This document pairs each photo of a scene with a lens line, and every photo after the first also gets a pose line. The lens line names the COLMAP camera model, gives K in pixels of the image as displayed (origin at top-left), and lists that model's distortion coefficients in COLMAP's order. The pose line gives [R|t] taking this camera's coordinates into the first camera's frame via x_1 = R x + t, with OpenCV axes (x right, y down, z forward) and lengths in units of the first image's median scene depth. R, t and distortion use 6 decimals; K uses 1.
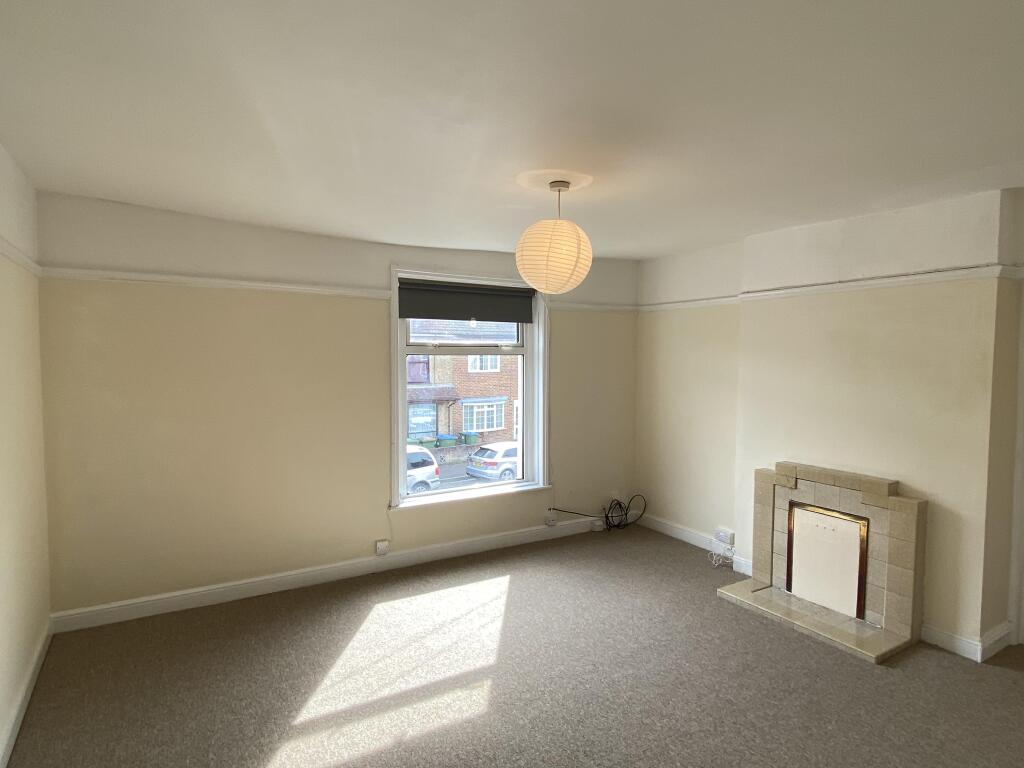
lens RADIAL K [[579.9, 0, 512.0], [0, 579.9, 384.0], [0, 0, 1]] dist [0.071346, -0.059003]
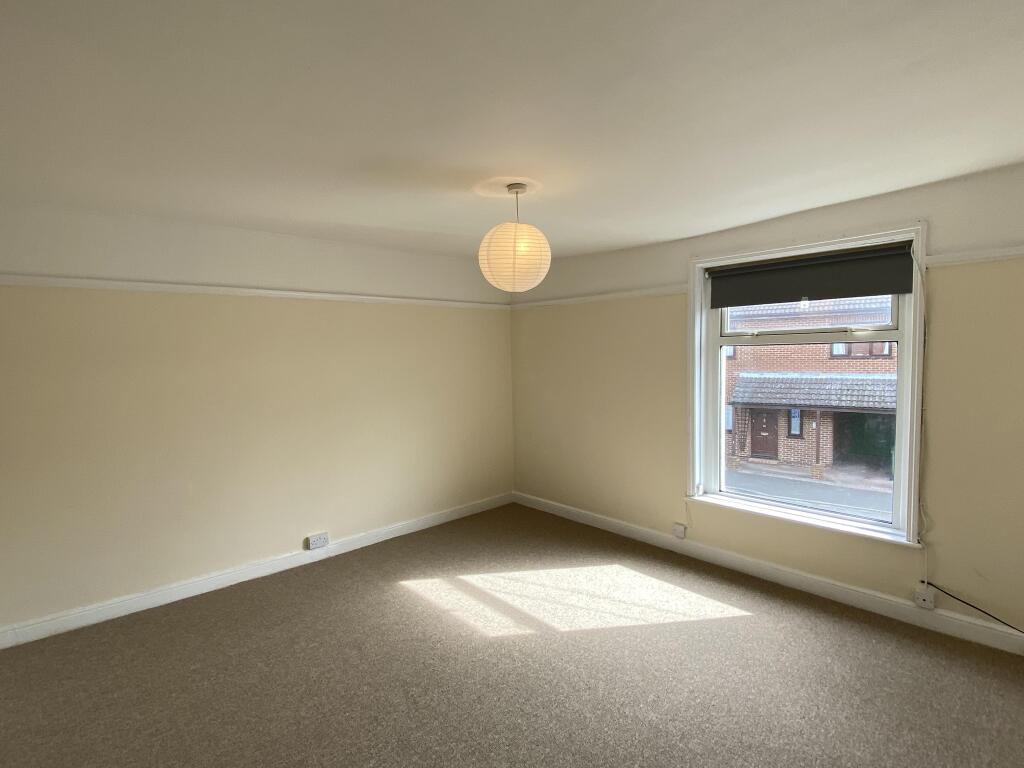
lens RADIAL K [[541.7, 0, 512.0], [0, 541.7, 384.0], [0, 0, 1]] dist [0.001520, -0.000698]
pose [[0.168341, 0.051340, -0.984391, 0.672130], [-0.027842, 0.998492, 0.047314, -0.021331], [0.985336, 0.019442, 0.169517, 0.533779]]
